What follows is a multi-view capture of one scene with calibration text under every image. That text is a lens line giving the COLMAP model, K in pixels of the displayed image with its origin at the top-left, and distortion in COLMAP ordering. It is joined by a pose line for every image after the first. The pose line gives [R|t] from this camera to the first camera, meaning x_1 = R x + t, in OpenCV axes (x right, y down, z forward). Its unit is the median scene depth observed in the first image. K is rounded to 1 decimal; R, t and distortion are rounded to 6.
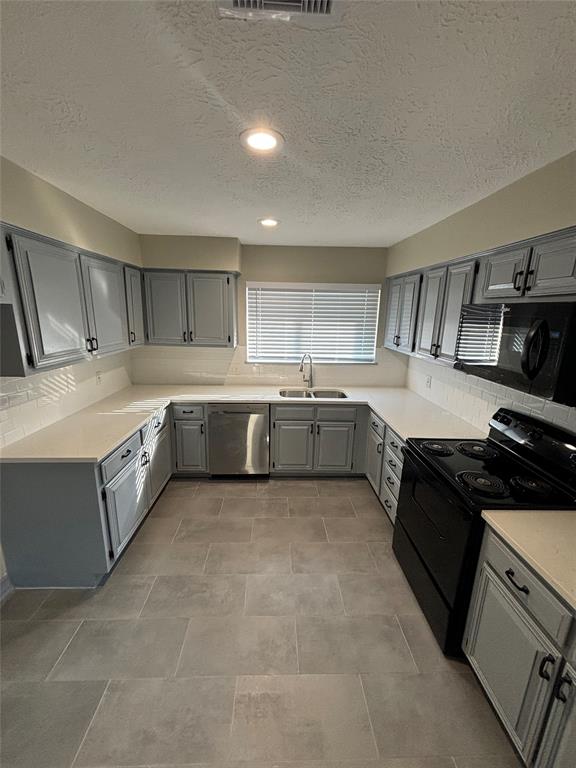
lens RADIAL K [[308.2, 0, 286.1], [0, 308.2, 383.7], [0, 0, 1]] dist [-0.010257, -0.000103]
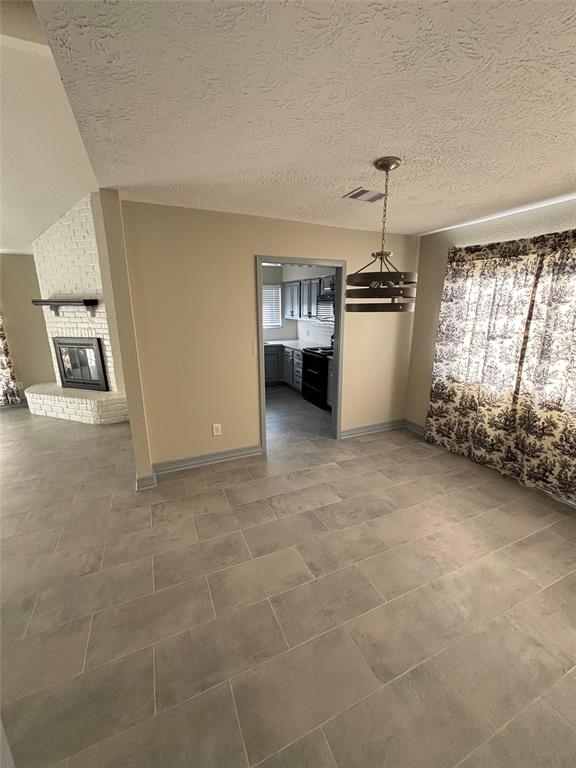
lens RADIAL K [[308.2, 0, 287.1], [0, 308.2, 383.0], [0, 0, 1]] dist [-0.010257, -0.000103]
pose [[0.926076, -0.114730, 0.359472, -0.540010], [0.109500, 0.993372, 0.034952, 0.284921], [-0.361100, 0.006994, 0.932501, -1.055768]]
